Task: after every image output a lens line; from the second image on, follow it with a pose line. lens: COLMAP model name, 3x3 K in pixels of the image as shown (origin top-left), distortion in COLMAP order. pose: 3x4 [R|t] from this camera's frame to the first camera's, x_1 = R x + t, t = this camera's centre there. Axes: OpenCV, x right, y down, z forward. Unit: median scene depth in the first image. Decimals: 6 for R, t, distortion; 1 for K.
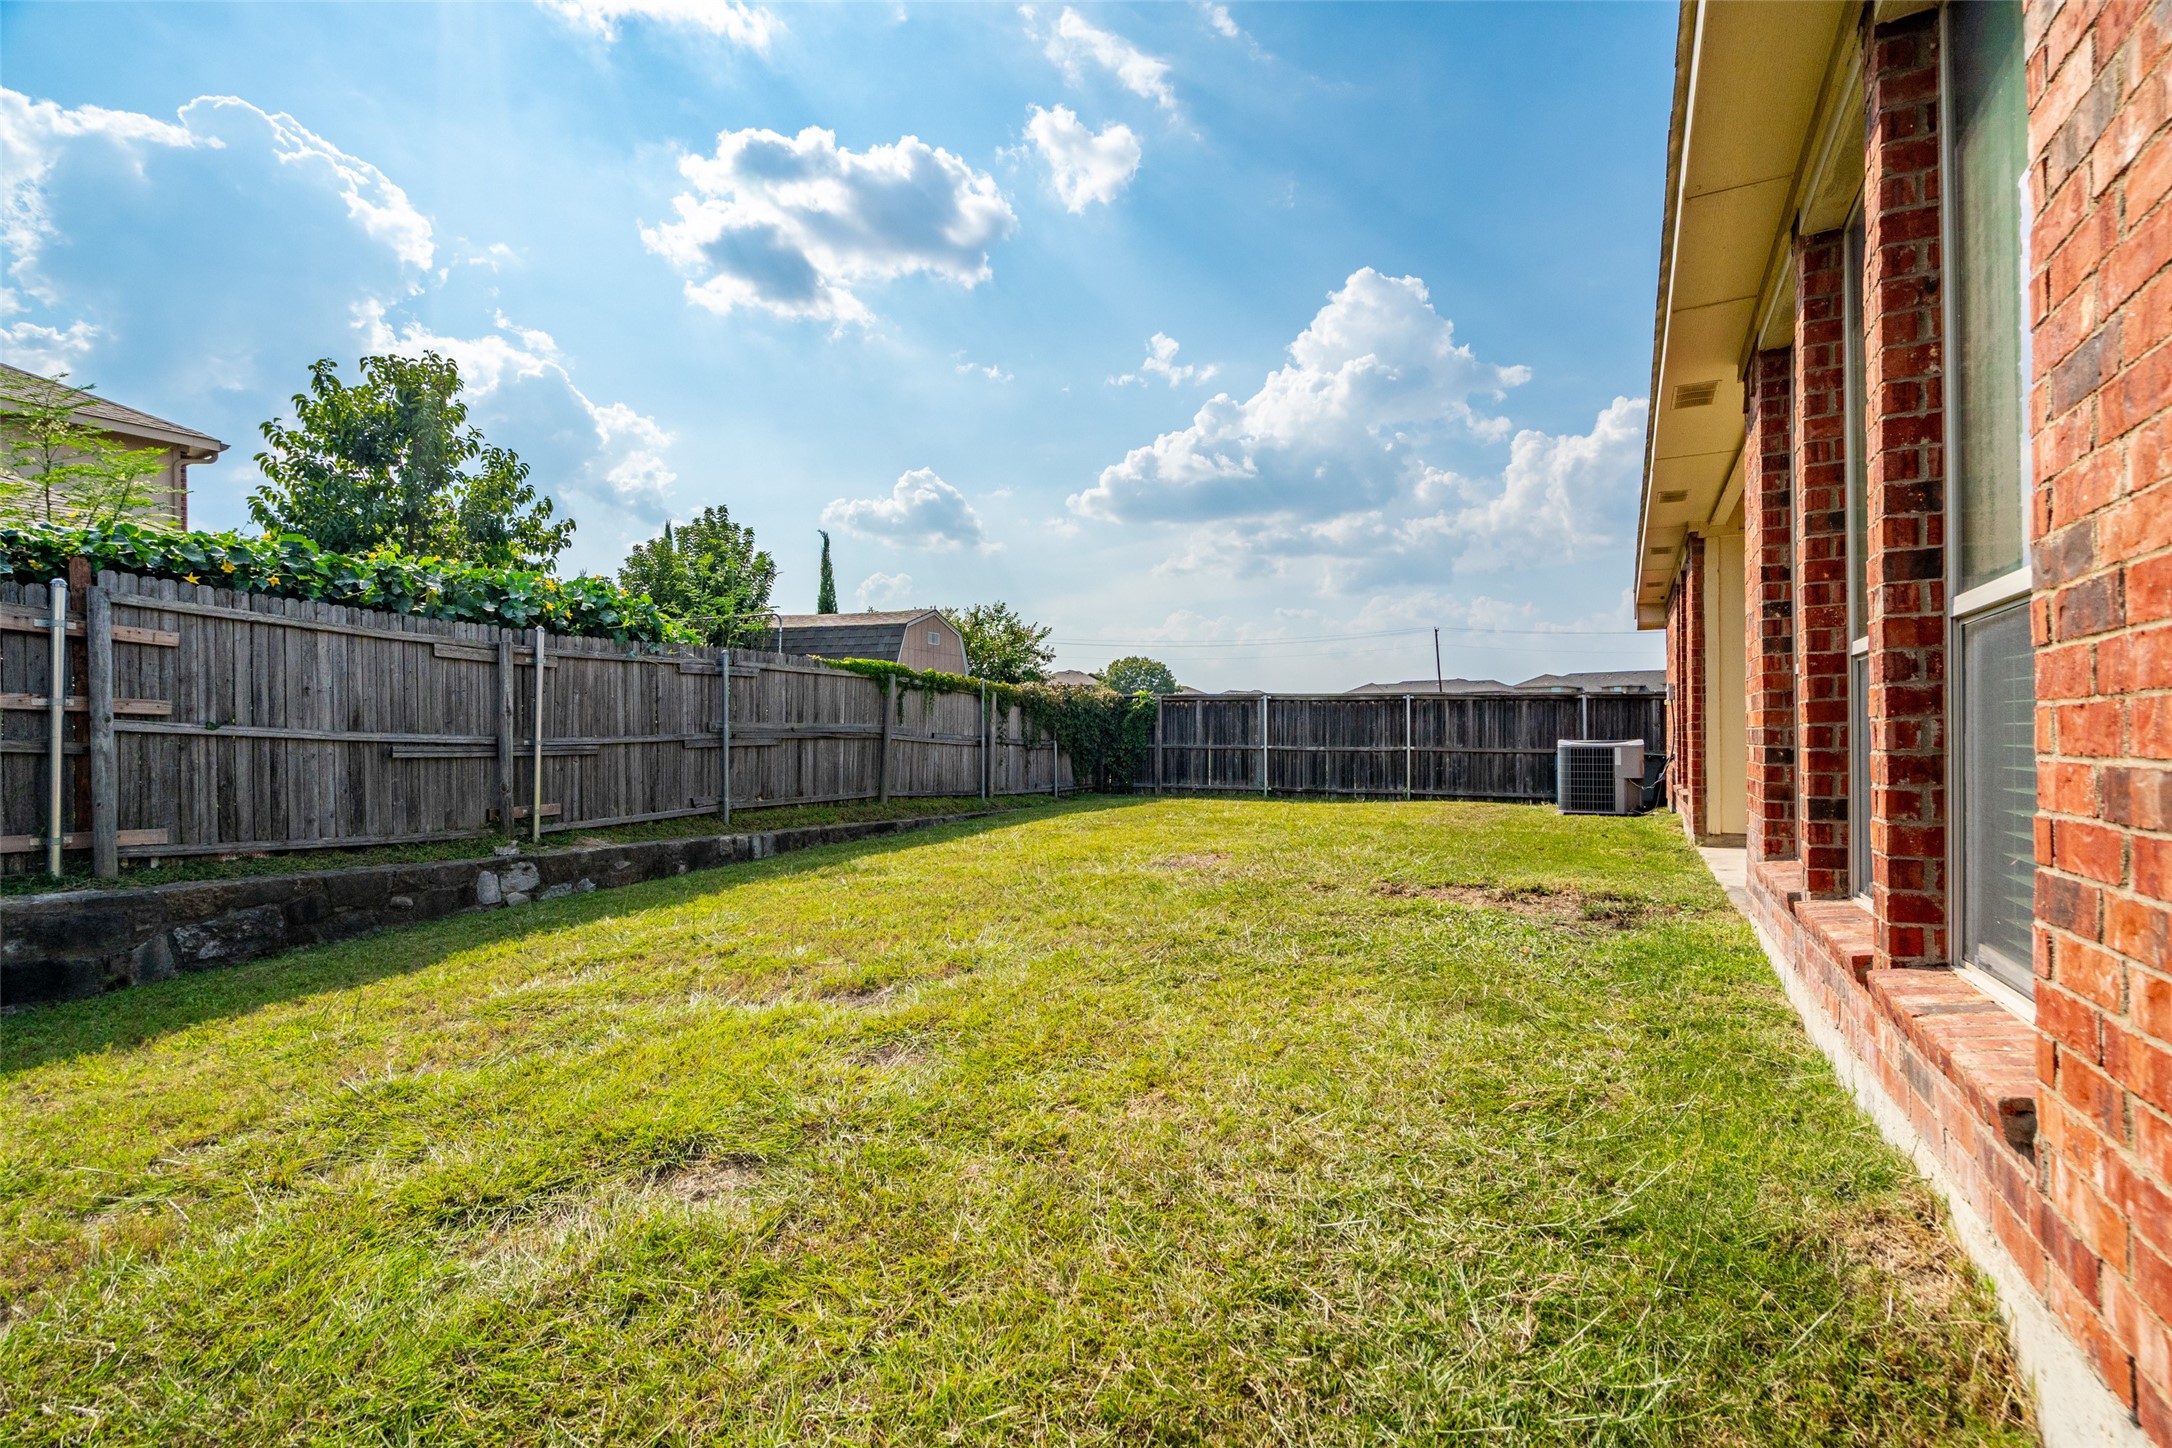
lens RADIAL K [[992.8, 0, 1085.0], [0, 992.8, 738.5], [0, 0, 1]] dist [-0.003015, 0.002201]
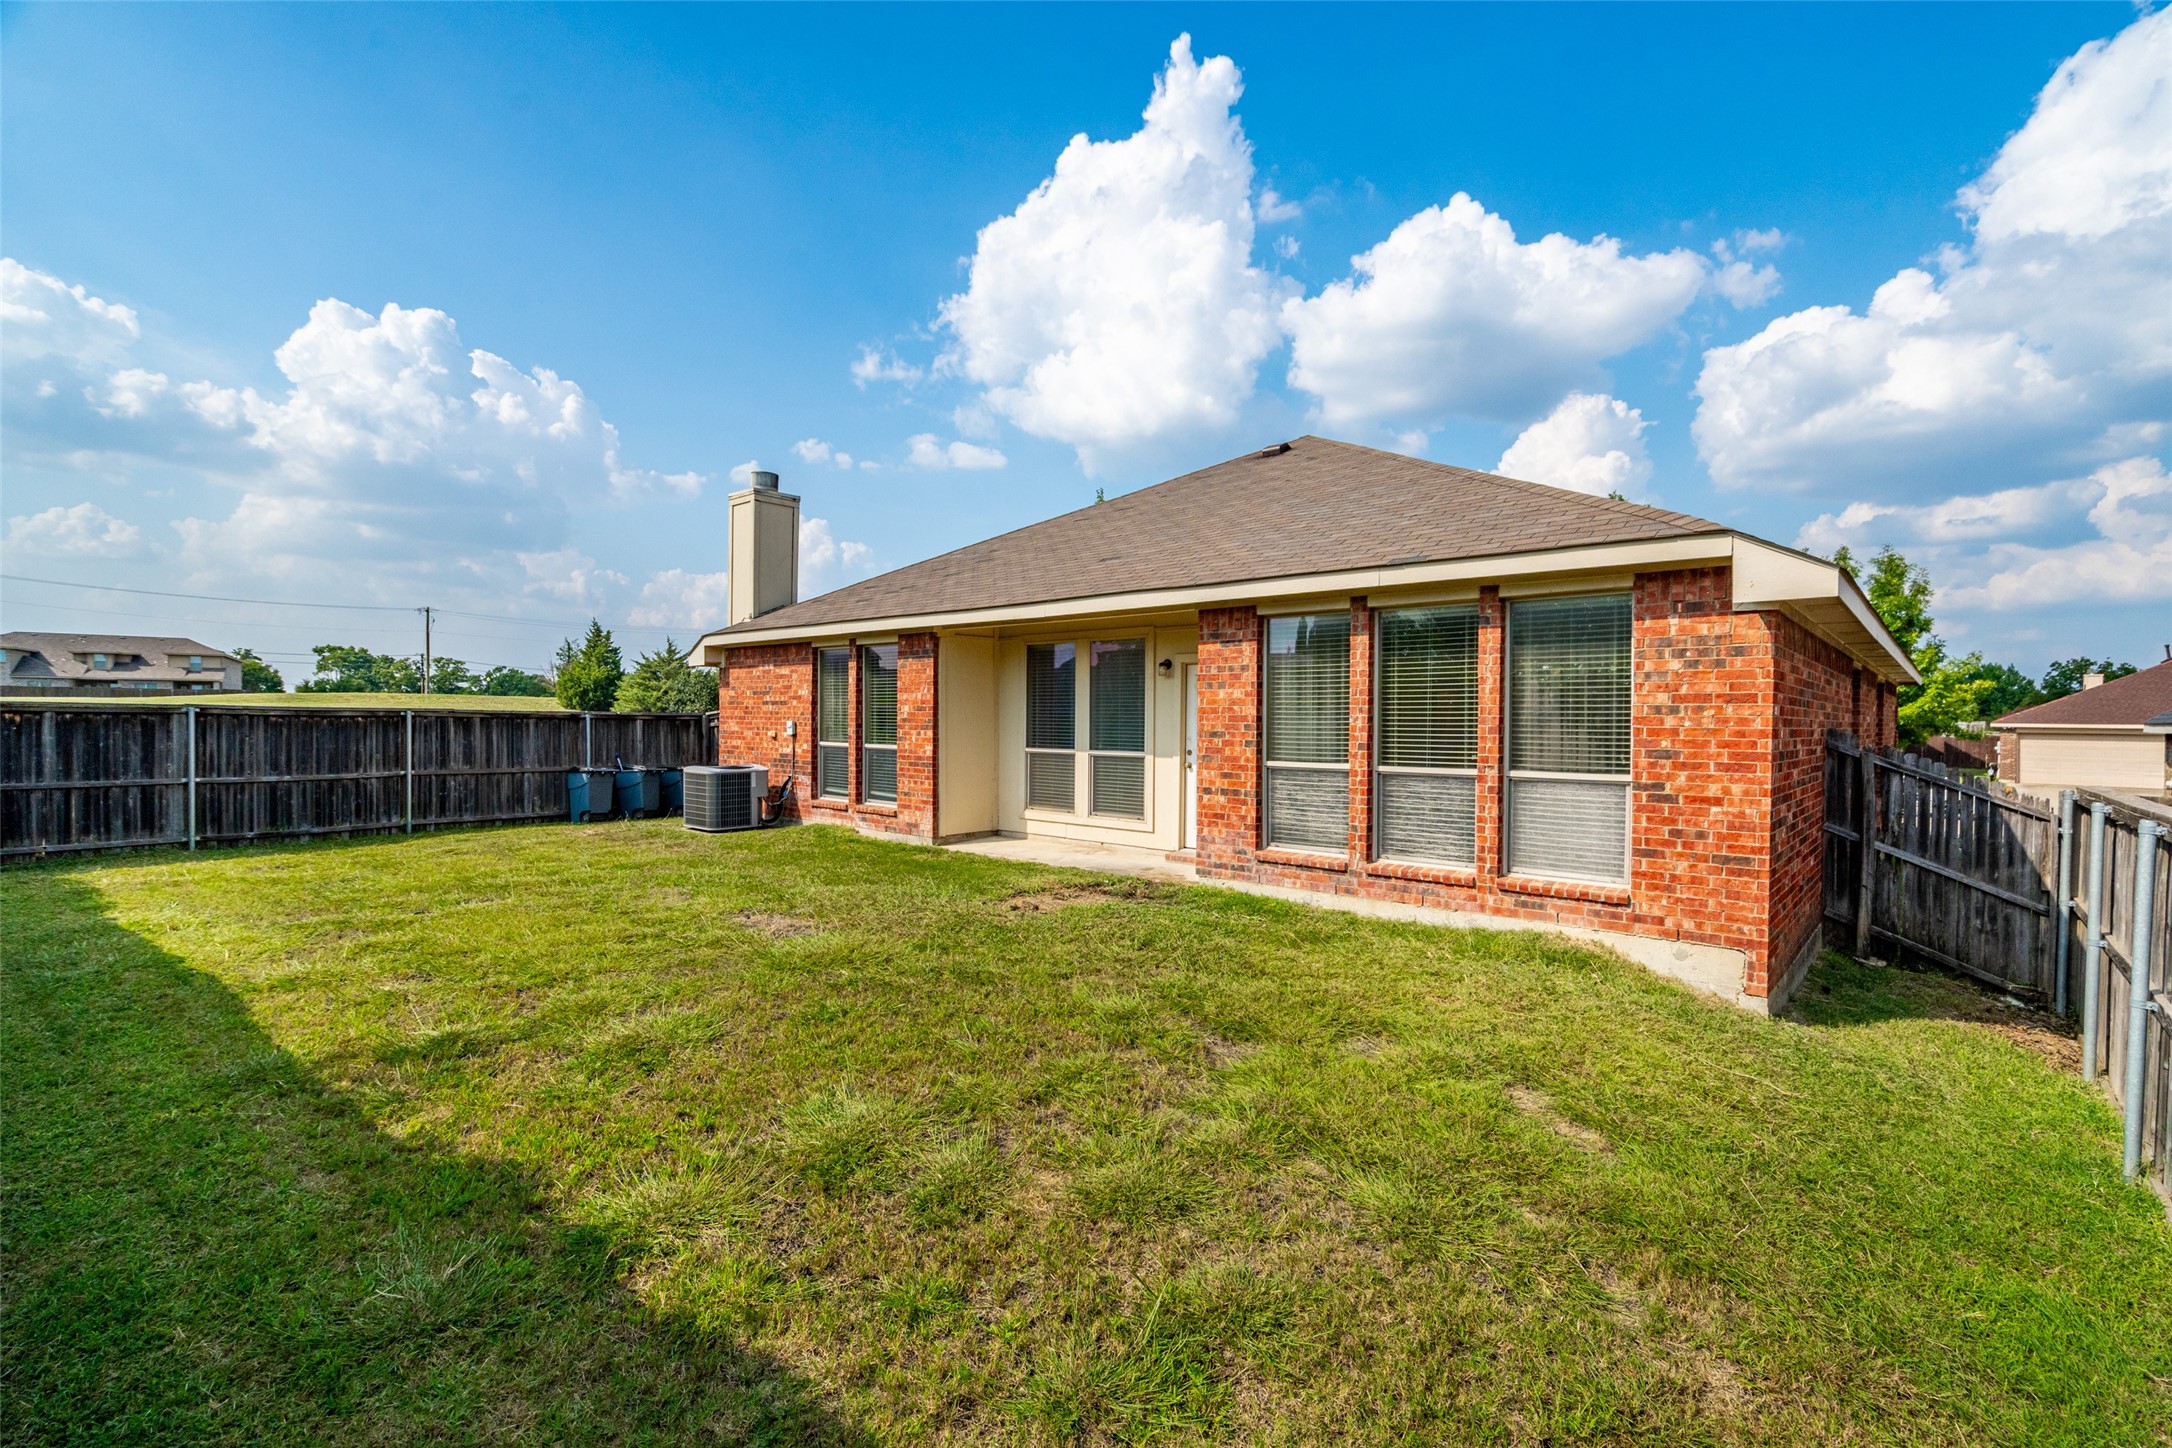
lens RADIAL K [[992.8, 0, 1094.0], [0, 992.8, 729.3], [0, 0, 1]] dist [-0.003015, 0.002201]
pose [[0.201909, -0.013050, 0.979317, -0.391461], [-0.008281, 0.999853, 0.015031, -0.045056], [-0.979369, -0.011145, 0.201771, 0.240918]]
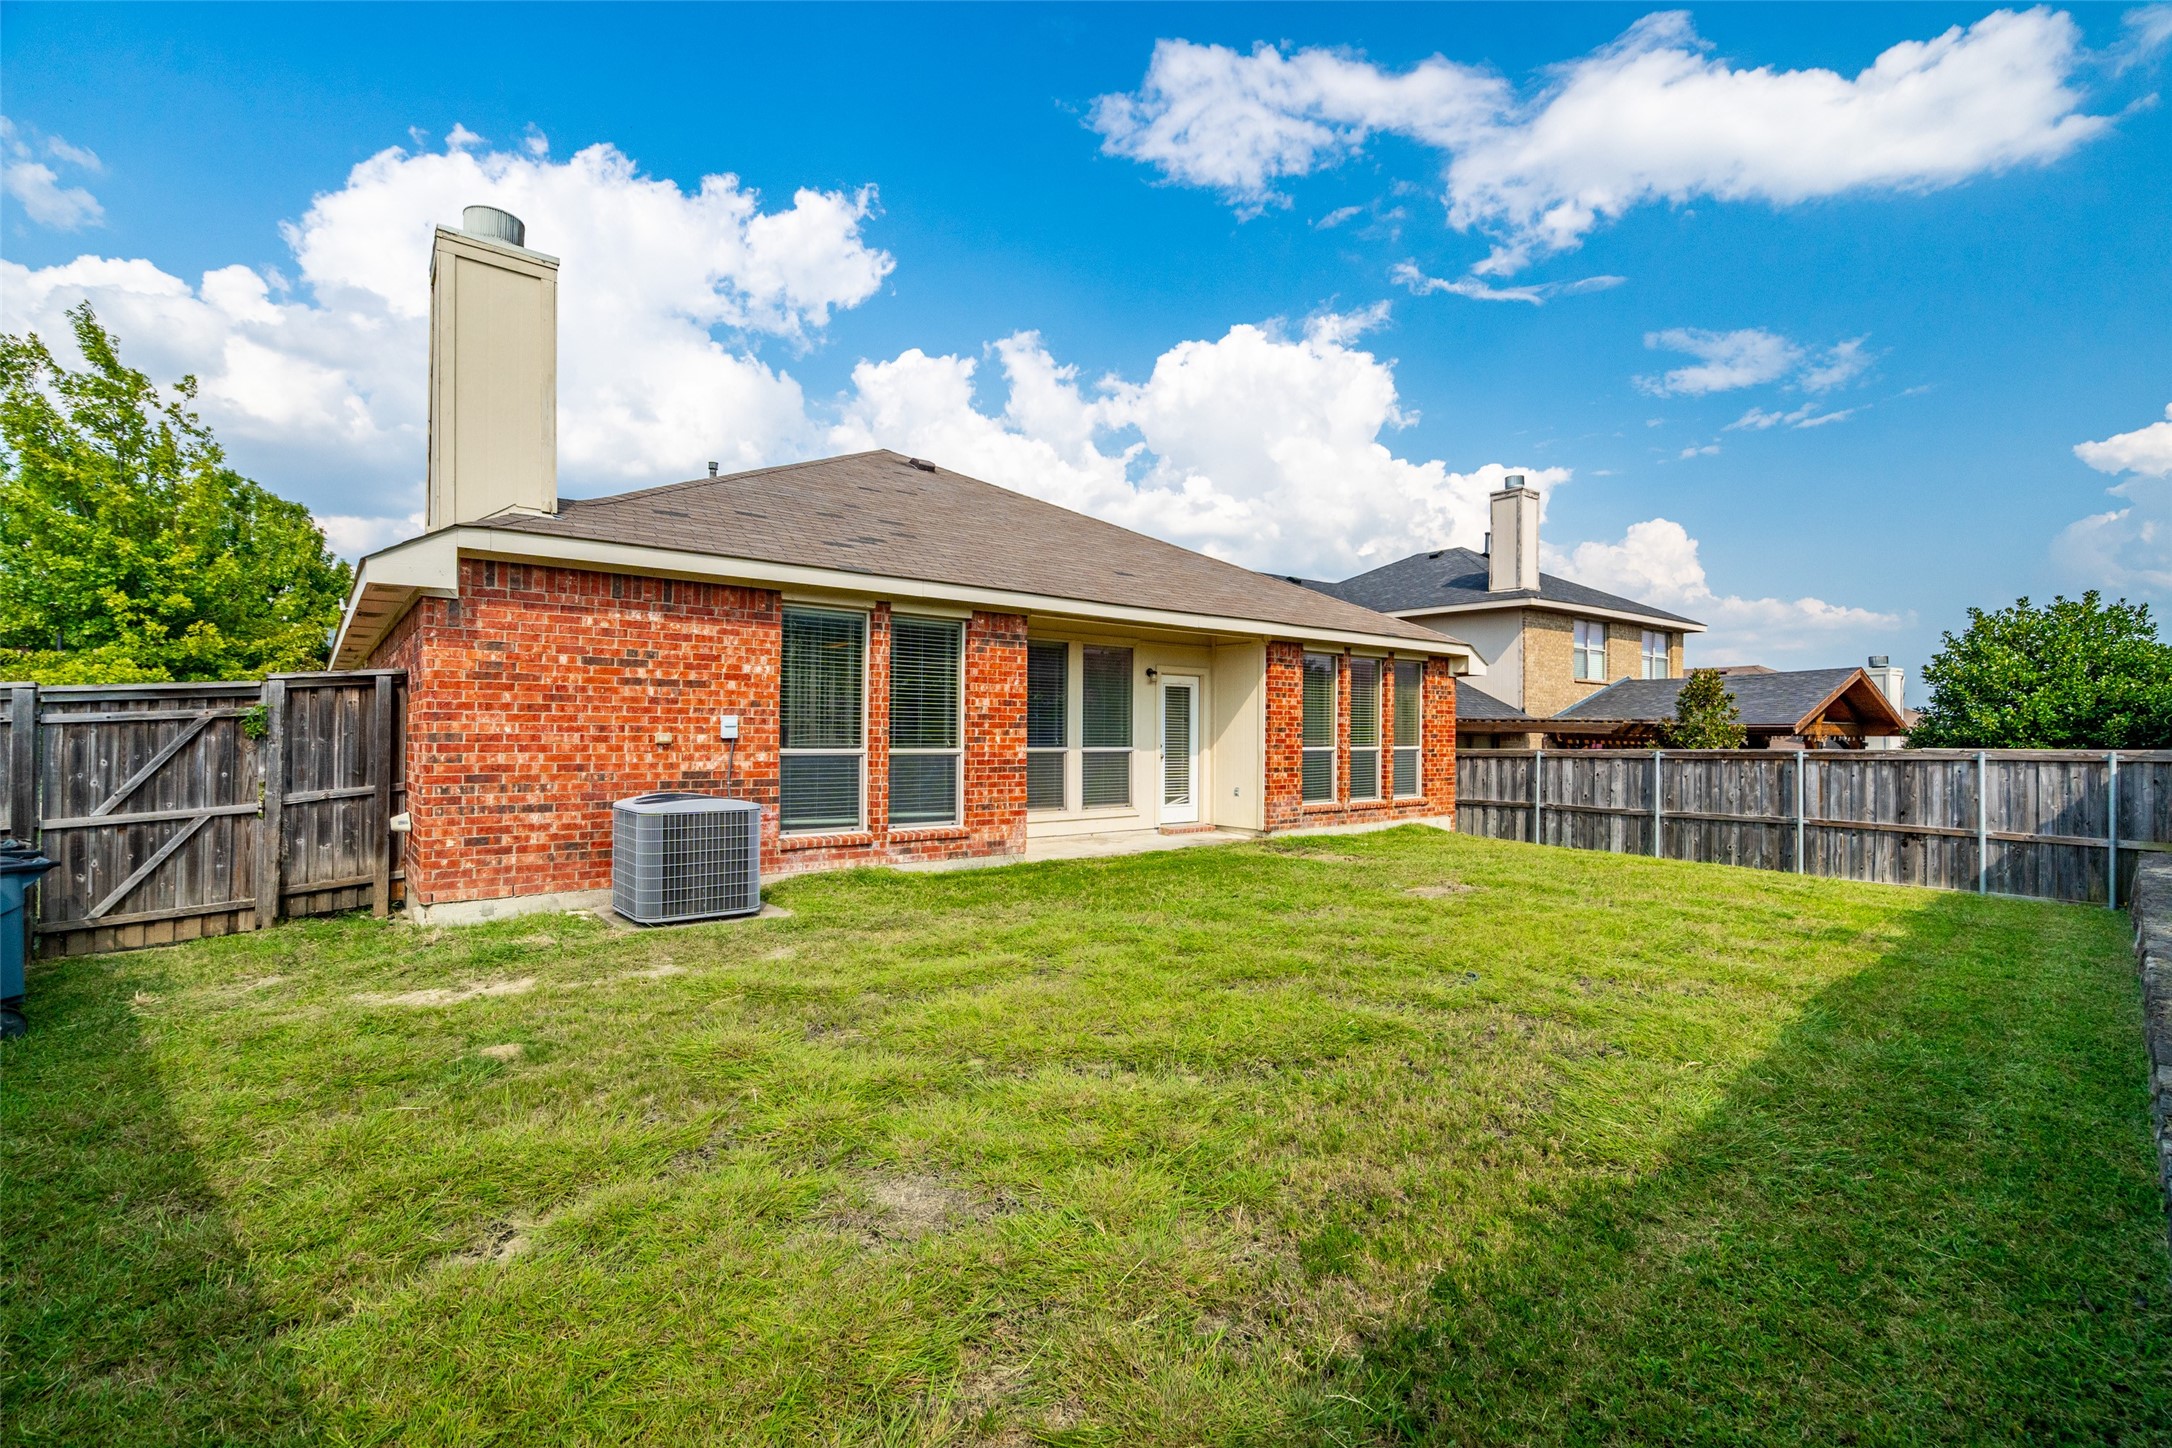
lens RADIAL K [[992.8, 0, 1087.7], [0, 992.8, 724.1], [0, 0, 1]] dist [-0.003015, 0.002201]
pose [[-0.941305, -0.005422, 0.337515, 0.058069], [-0.009353, 0.999906, -0.010022, -0.029017], [-0.337429, -0.012591, -0.941267, 1.106188]]
